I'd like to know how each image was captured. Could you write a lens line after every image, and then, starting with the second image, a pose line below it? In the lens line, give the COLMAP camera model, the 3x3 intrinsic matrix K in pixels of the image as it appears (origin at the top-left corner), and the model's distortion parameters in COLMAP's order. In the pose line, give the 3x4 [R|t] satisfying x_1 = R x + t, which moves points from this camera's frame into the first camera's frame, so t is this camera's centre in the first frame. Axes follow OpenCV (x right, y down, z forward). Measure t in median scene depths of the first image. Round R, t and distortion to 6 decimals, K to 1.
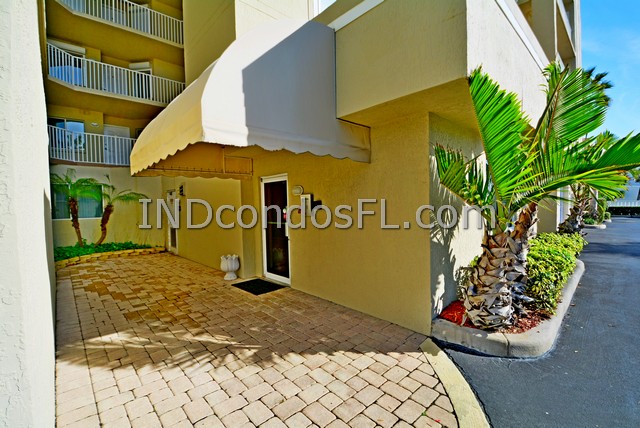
lens RADIAL K [[281.3, 0, 324.6], [0, 281.3, 214.9], [0, 0, 1]] dist [0.006204, -0.014501]
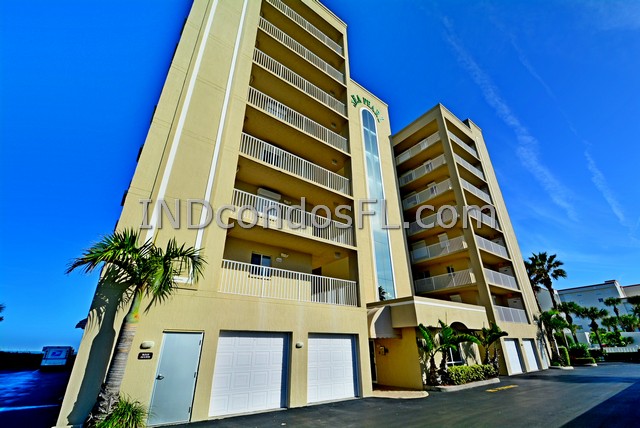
lens RADIAL K [[281.3, 0, 324.6], [0, 281.3, 214.9], [0, 0, 1]] dist [0.006204, -0.014501]
pose [[0.995159, -0.033364, -0.092440, -0.491914], [-0.013669, 0.884476, -0.466386, 0.128604], [0.097322, 0.465391, 0.879738, -3.418797]]
